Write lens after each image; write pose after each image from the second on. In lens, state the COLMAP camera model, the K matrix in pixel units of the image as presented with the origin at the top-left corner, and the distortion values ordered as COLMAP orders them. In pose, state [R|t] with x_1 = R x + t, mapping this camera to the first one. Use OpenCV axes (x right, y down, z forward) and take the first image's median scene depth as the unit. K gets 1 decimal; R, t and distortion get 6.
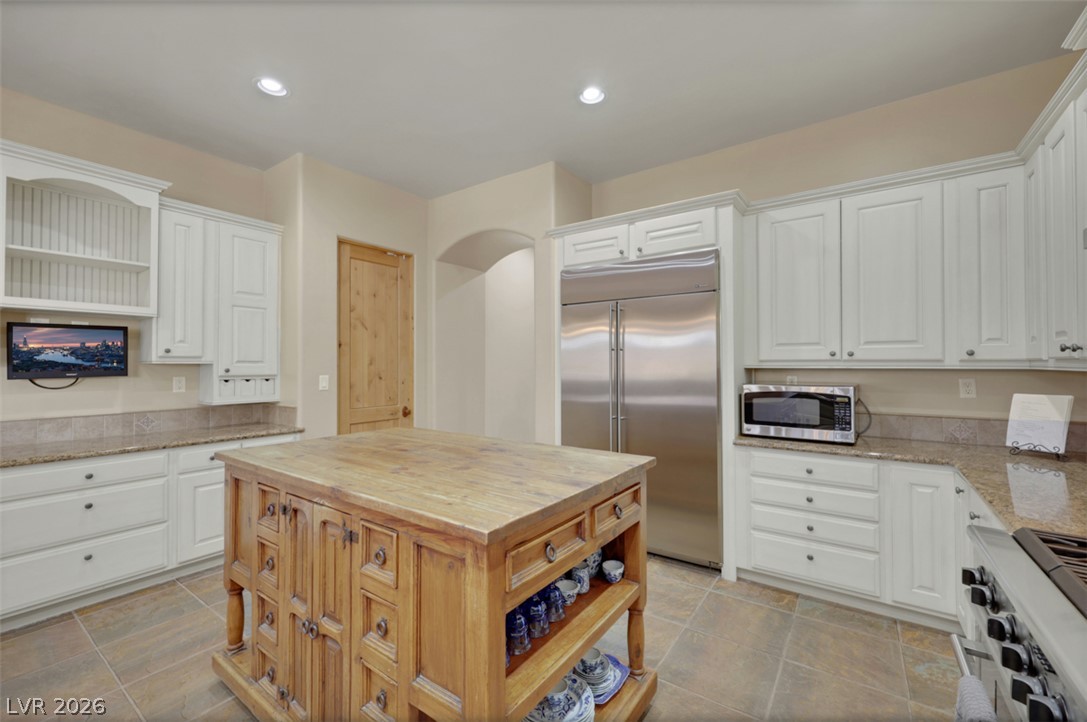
lens RADIAL K [[443.7, 0, 547.2], [0, 443.7, 364.0], [0, 0, 1]] dist [0.006854, 0.000340]
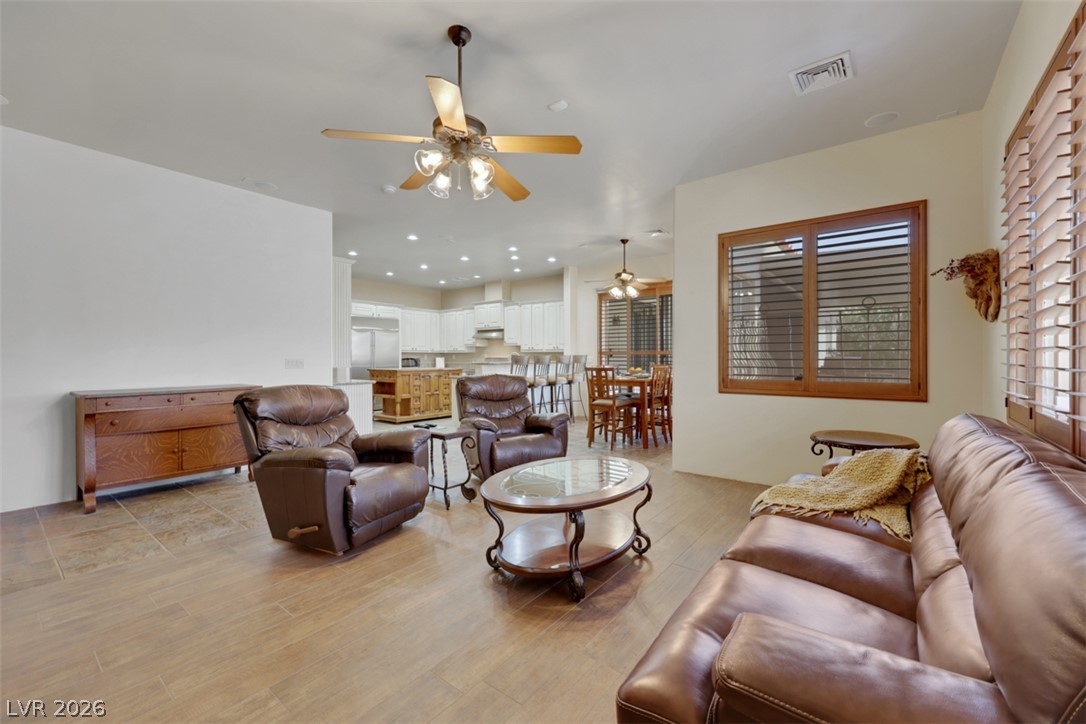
lens RADIAL K [[443.3, 0, 545.3], [0, 443.3, 358.9], [0, 0, 1]] dist [0.006854, 0.000340]
pose [[0.057171, 0.001572, 0.998363, -3.517937], [-0.003533, 0.999993, -0.001372, 0.074106], [-0.998358, -0.003449, 0.057176, -0.454602]]
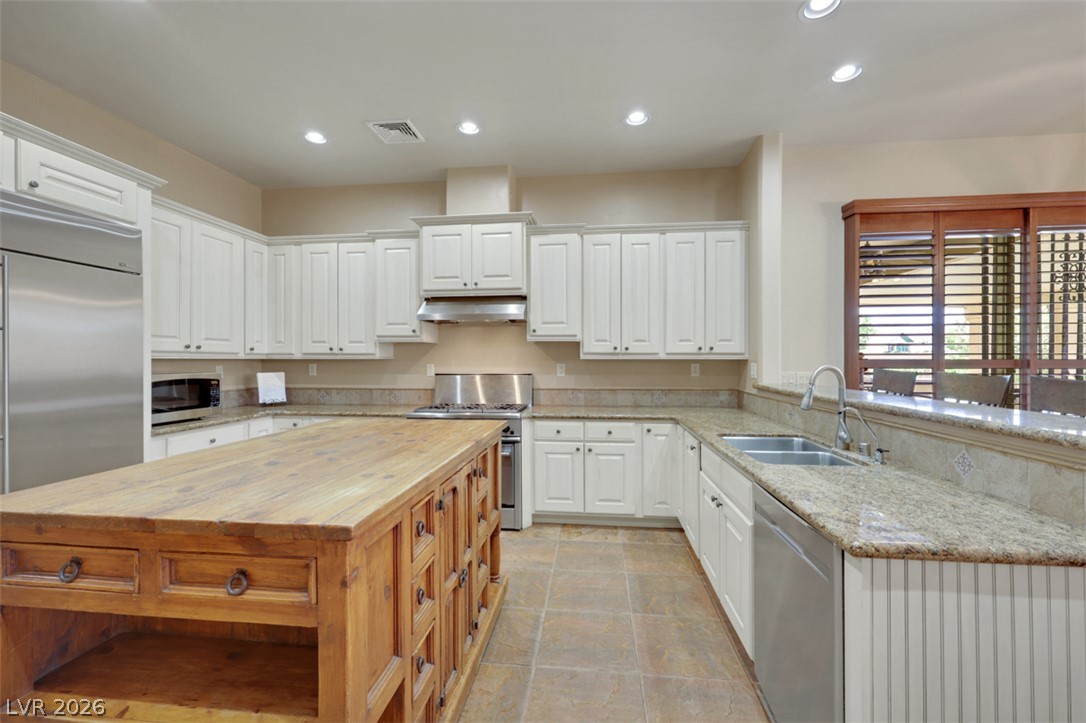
lens RADIAL K [[443.3, 0, 545.9], [0, 443.3, 361.1], [0, 0, 1]] dist [0.006854, 0.000340]
pose [[-0.466173, 0.000040, 0.884693, -0.935404], [-0.000135, 1.000000, -0.000117, 0.018339], [-0.884693, -0.000174, -0.466173, 0.753441]]
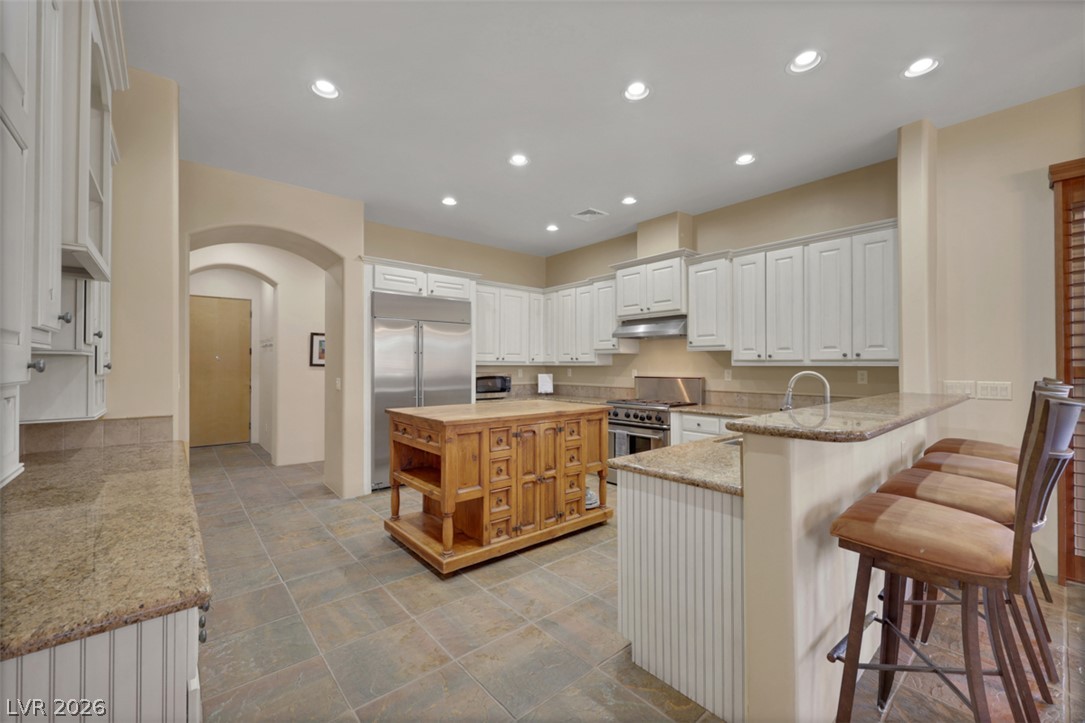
lens RADIAL K [[442.9, 0, 545.3], [0, 442.9, 361.4], [0, 0, 1]] dist [0.006854, 0.000340]
pose [[0.255183, 0.013377, 0.966800, -1.501447], [-0.004129, 0.999910, -0.012746, 0.019785], [-0.966884, -0.000739, 0.255215, 0.232013]]
